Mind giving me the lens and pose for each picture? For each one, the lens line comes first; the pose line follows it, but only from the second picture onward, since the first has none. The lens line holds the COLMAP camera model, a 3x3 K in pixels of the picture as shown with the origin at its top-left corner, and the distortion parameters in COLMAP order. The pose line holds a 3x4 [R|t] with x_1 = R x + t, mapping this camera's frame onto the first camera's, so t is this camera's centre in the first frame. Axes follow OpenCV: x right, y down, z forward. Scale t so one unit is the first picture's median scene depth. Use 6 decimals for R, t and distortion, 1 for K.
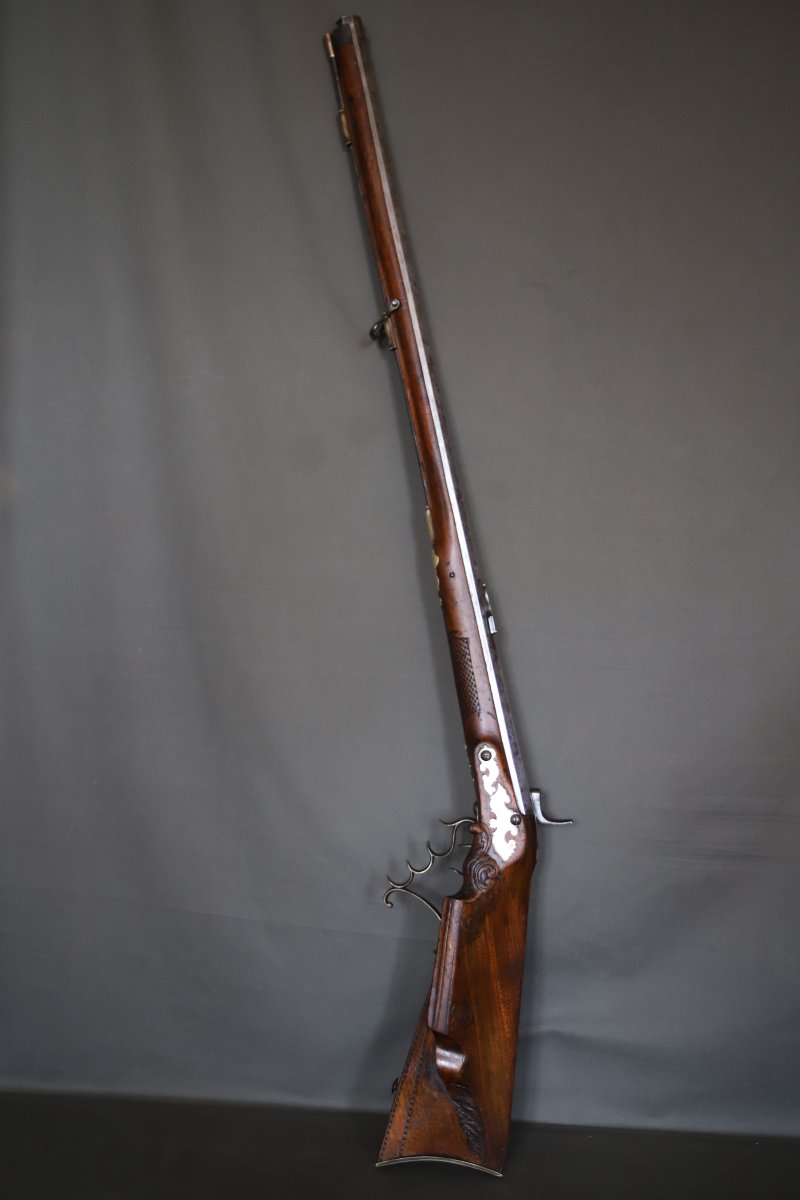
lens RADIAL K [[1580.9, 0, 396.8], [0, 1580.9, 605.7], [0, 0, 1]] dist [-0.035562, 0.000000]
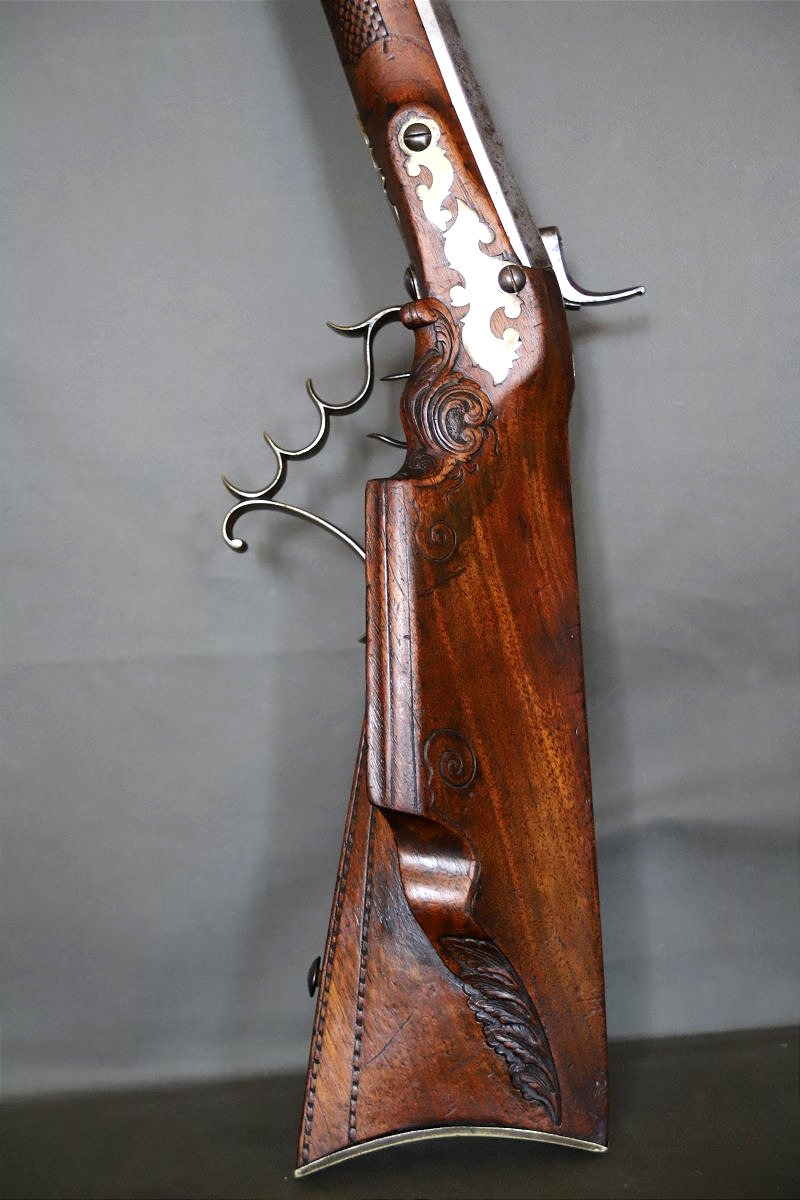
lens RADIAL K [[2196.3, 0, 383.1], [0, 2196.3, 548.3], [0, 0, 1]] dist [0.085776, 0.000000]
pose [[0.988094, -0.144515, 0.052788, 0.002280], [0.143742, 0.989448, 0.018178, 0.189327], [-0.054858, -0.010374, 0.998440, 0.432589]]
